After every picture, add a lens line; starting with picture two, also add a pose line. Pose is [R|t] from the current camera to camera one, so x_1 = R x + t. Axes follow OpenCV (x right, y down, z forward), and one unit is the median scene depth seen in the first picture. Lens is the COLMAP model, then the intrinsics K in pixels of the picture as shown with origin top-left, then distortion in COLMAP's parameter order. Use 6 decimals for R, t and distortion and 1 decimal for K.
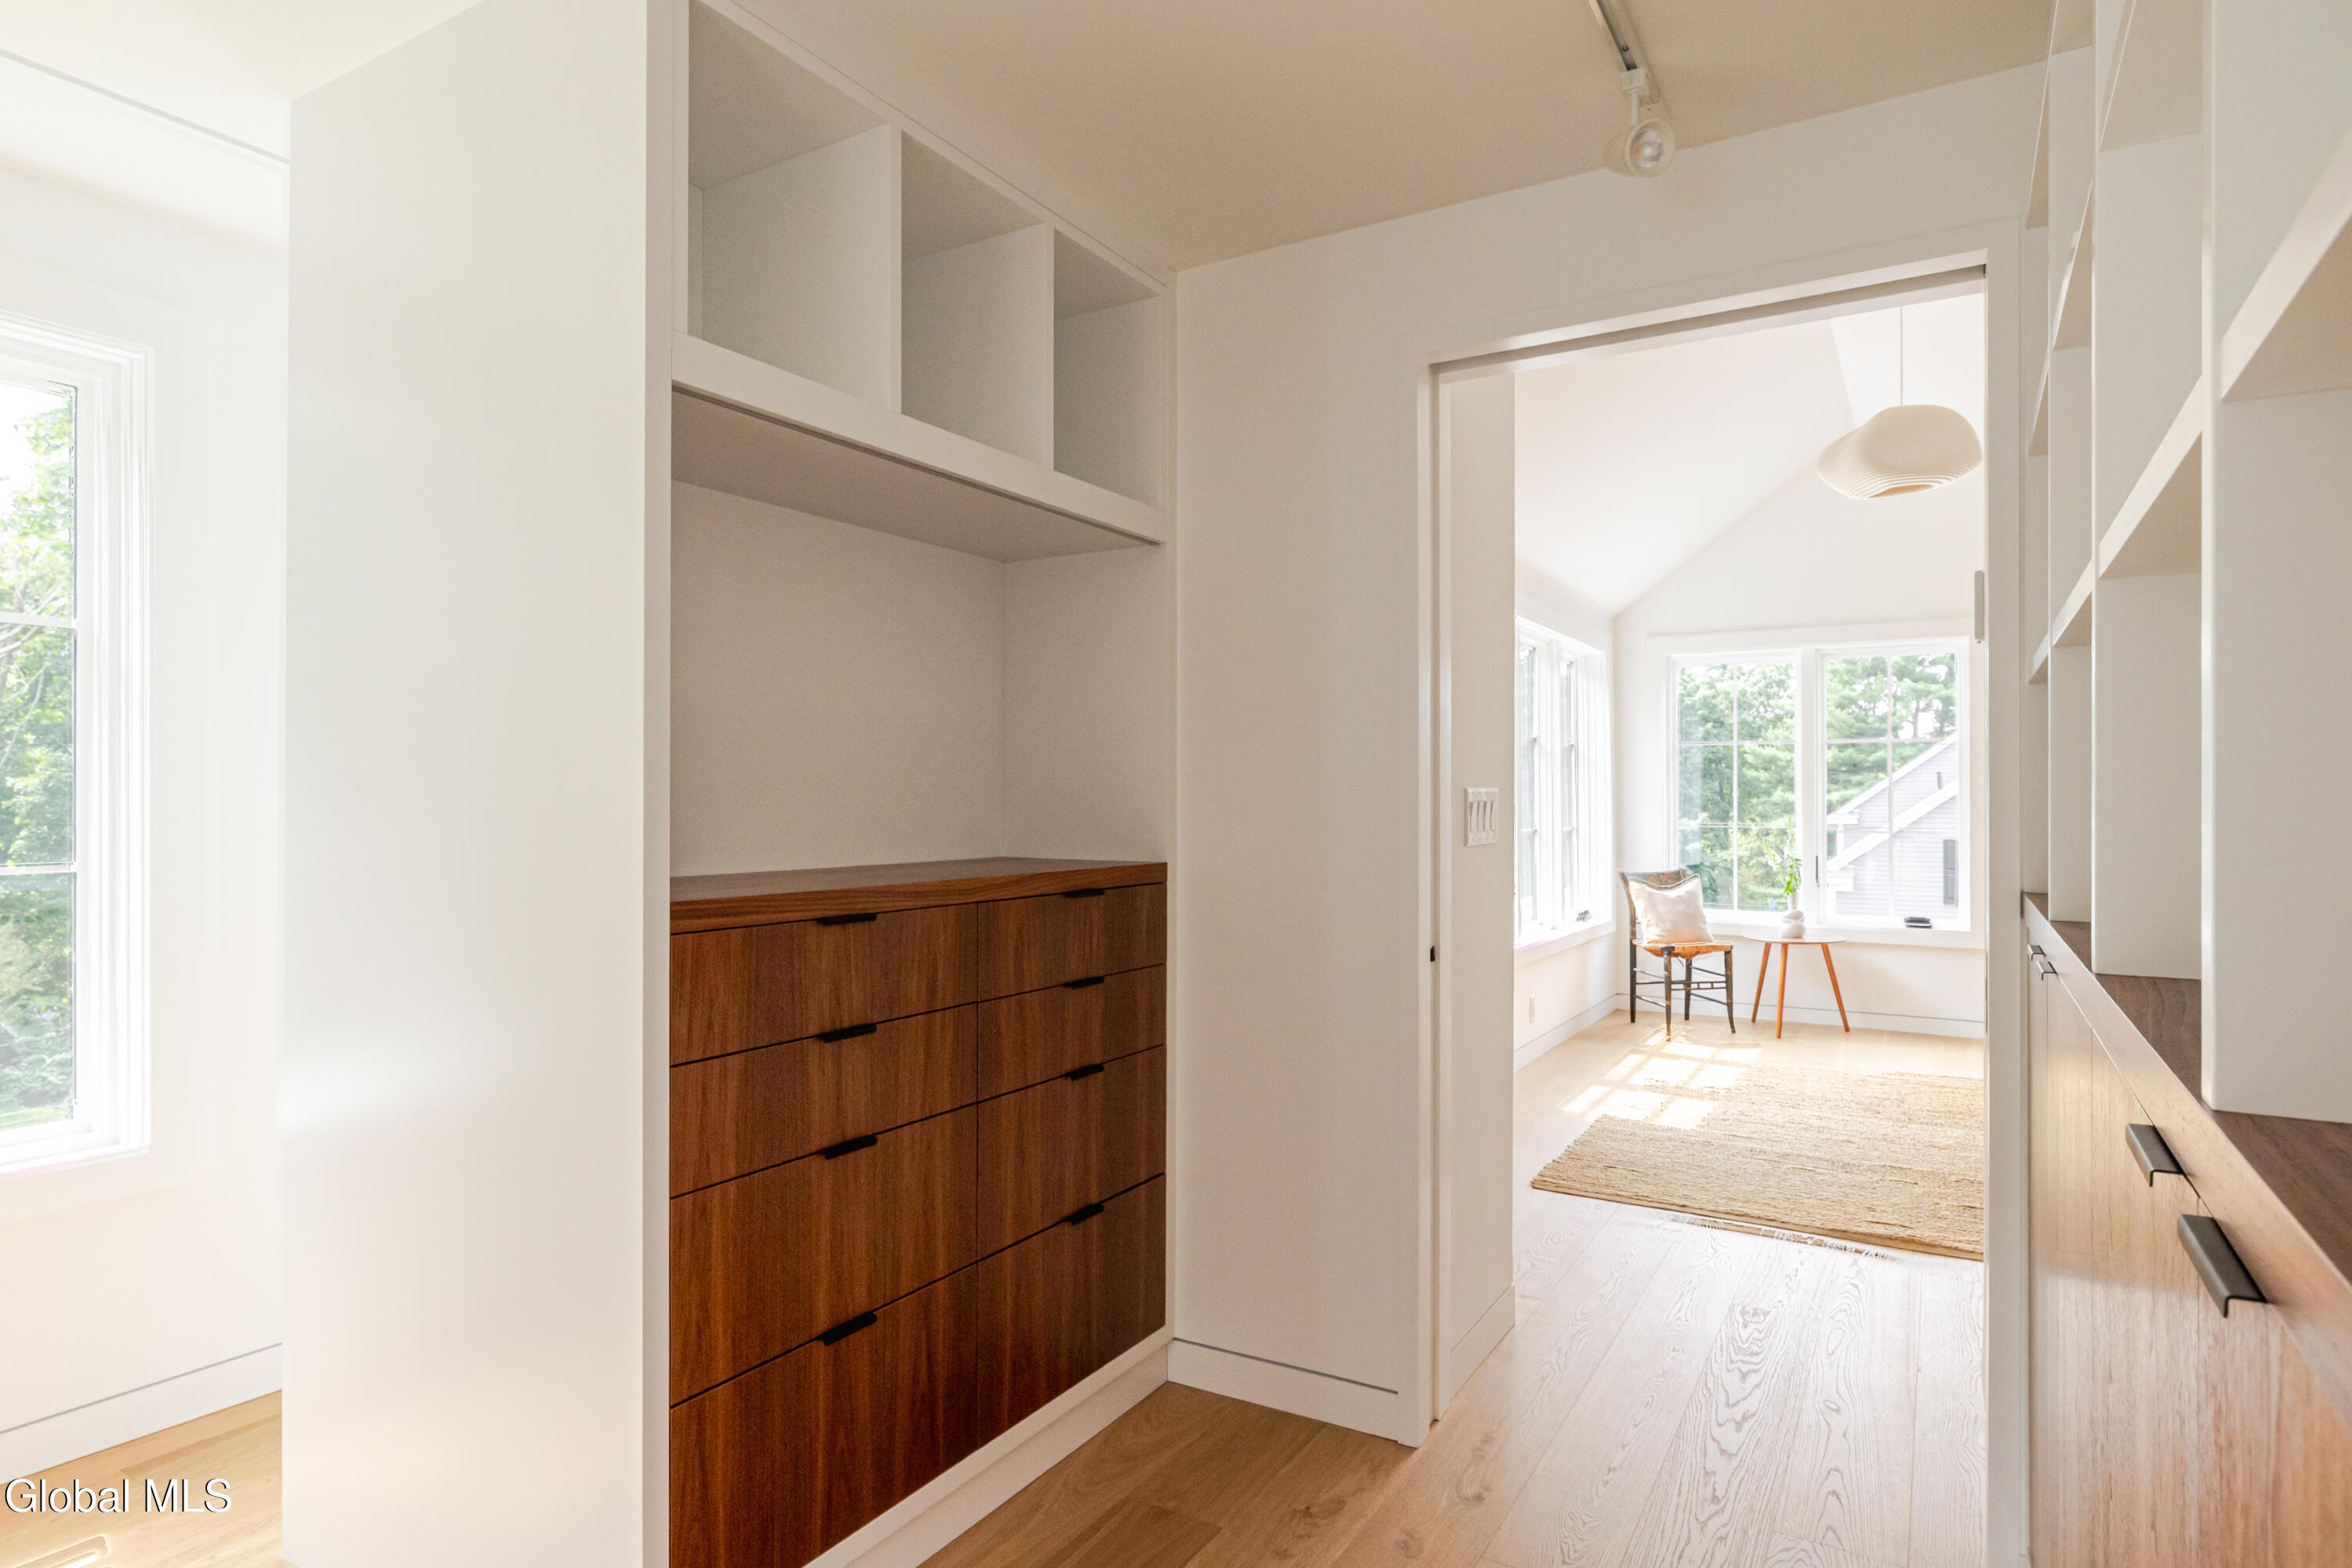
lens RADIAL K [[1280.1, 0, 1176.0], [0, 1280.1, 784.0], [0, 0, 1]] dist [-0.001977, -0.000427]
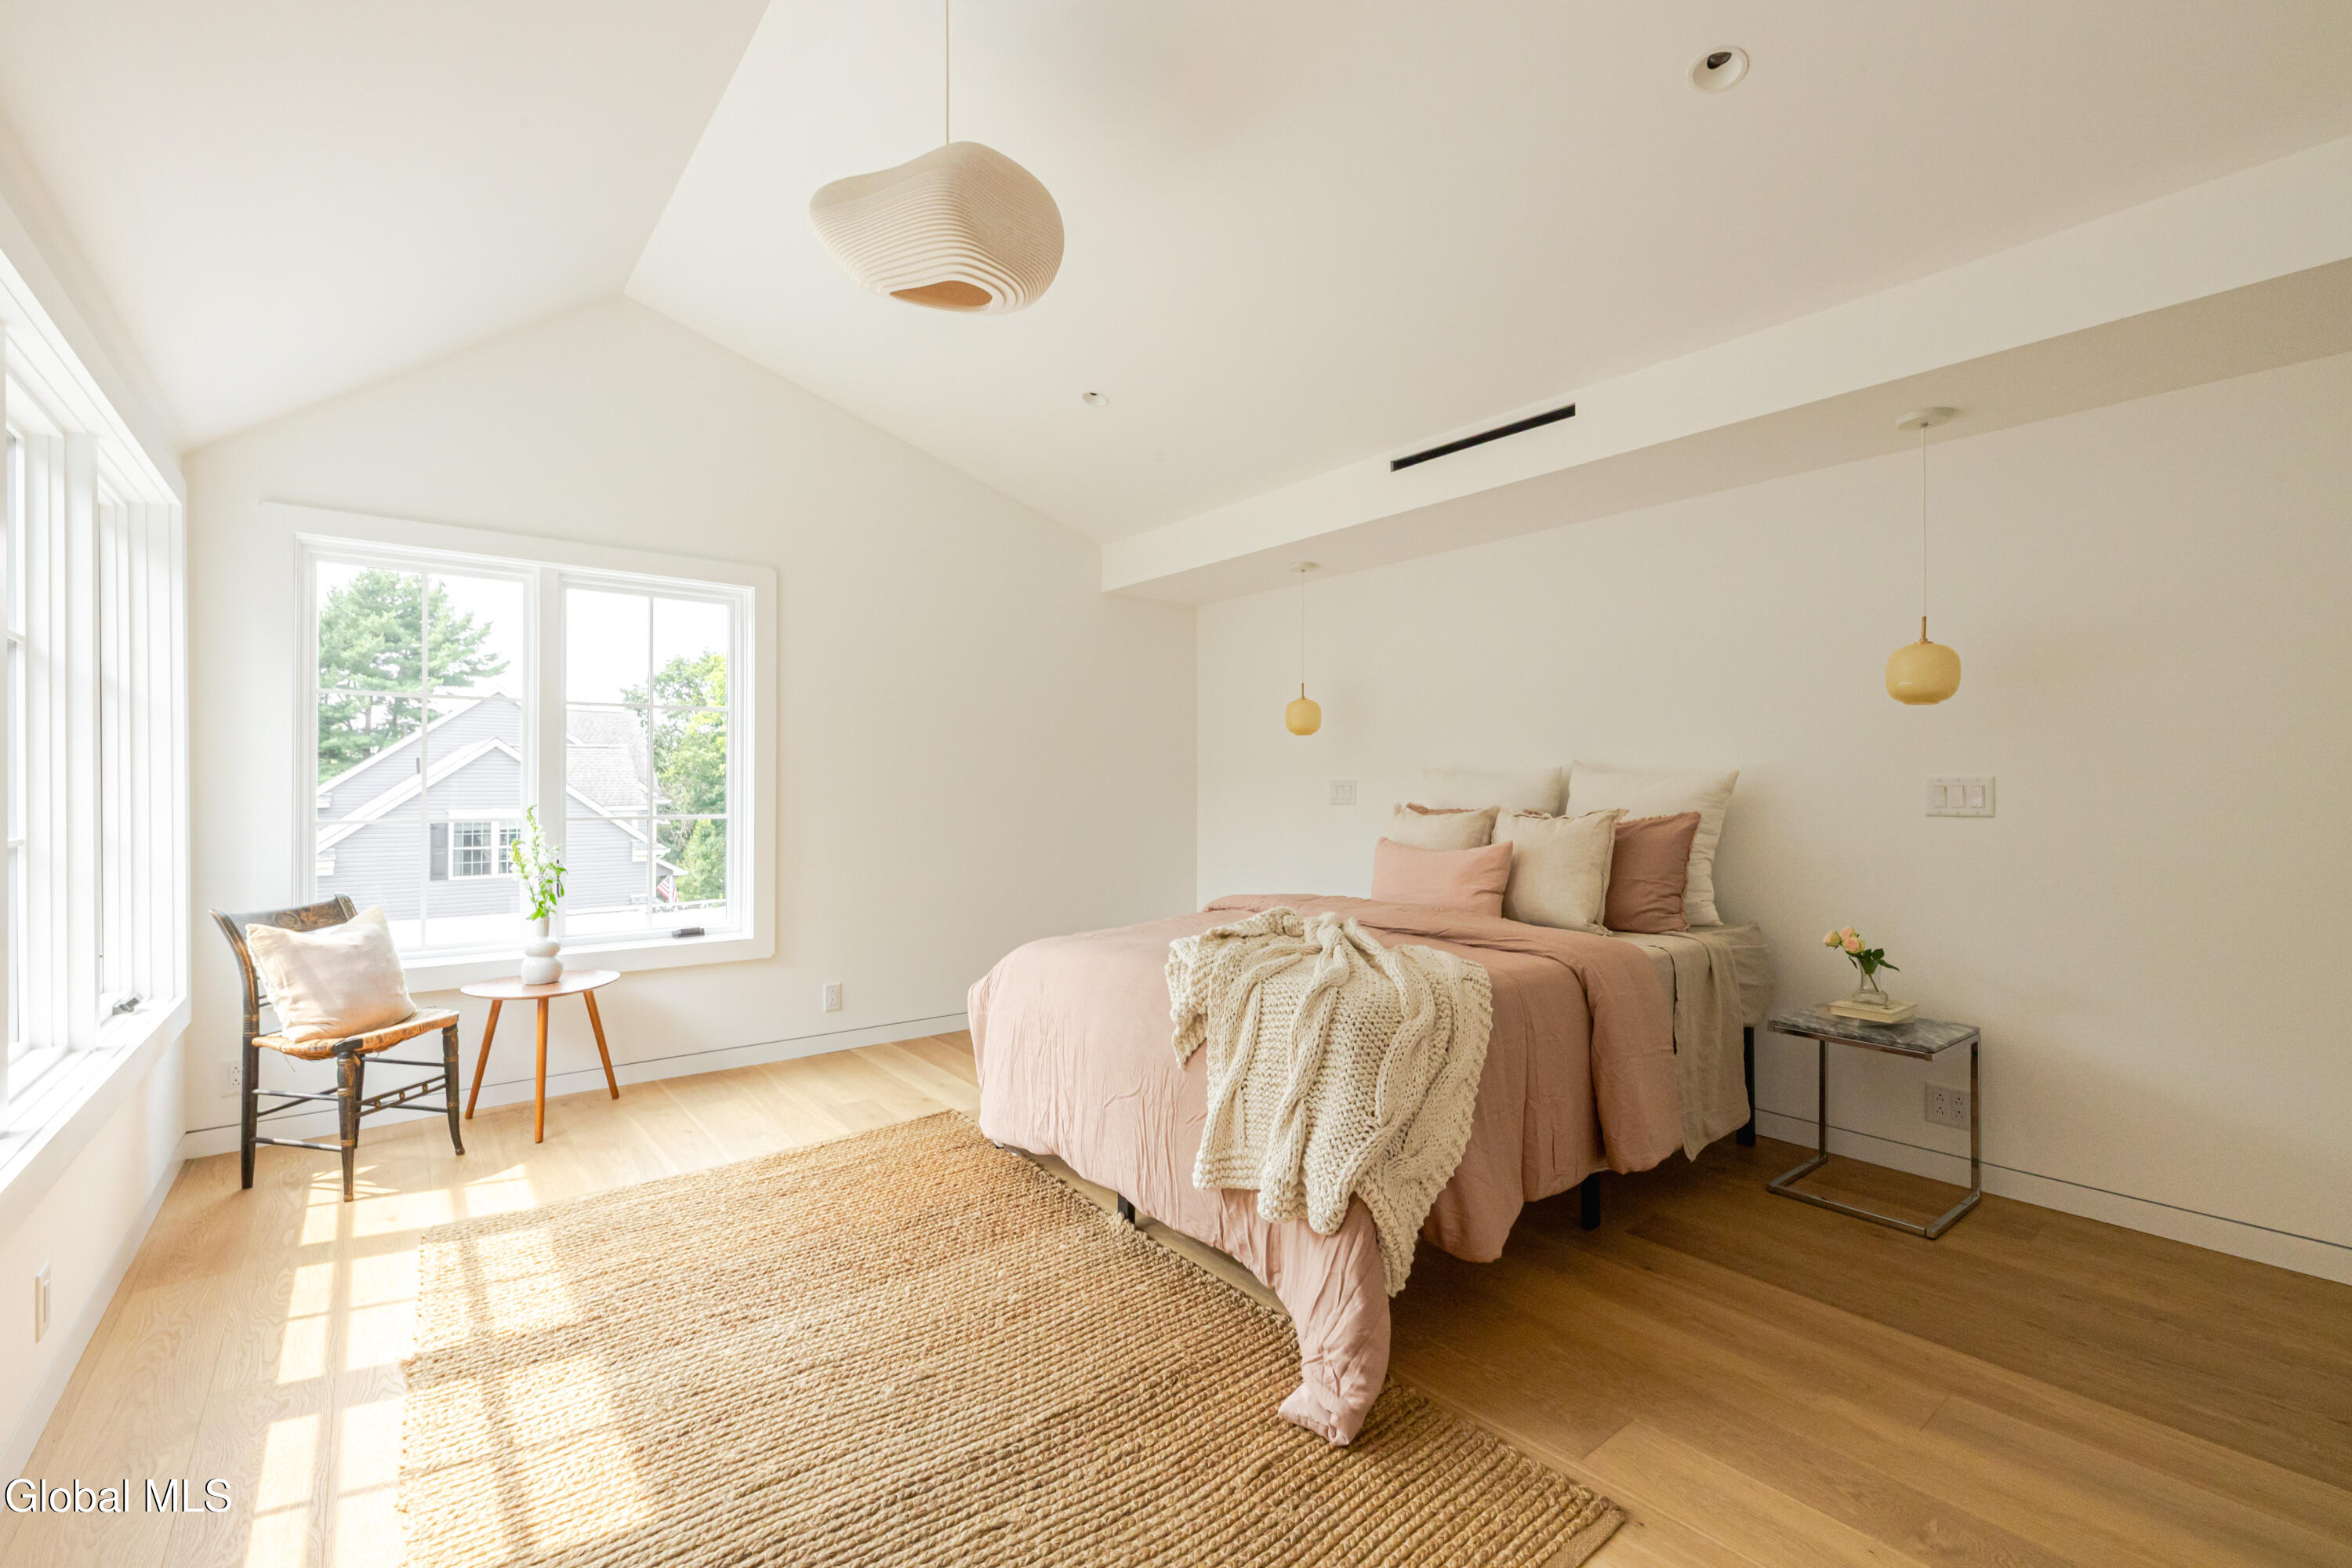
lens RADIAL K [[1008.7, 0, 1176.0], [0, 1008.7, 784.0], [0, 0, 1]] dist [-0.002102, -0.000358]
pose [[0.350093, 0.000025, 0.936715, 0.212216], [-0.011911, 0.999919, 0.004425, 0.015039], [-0.936639, -0.012707, 0.350065, 1.107272]]
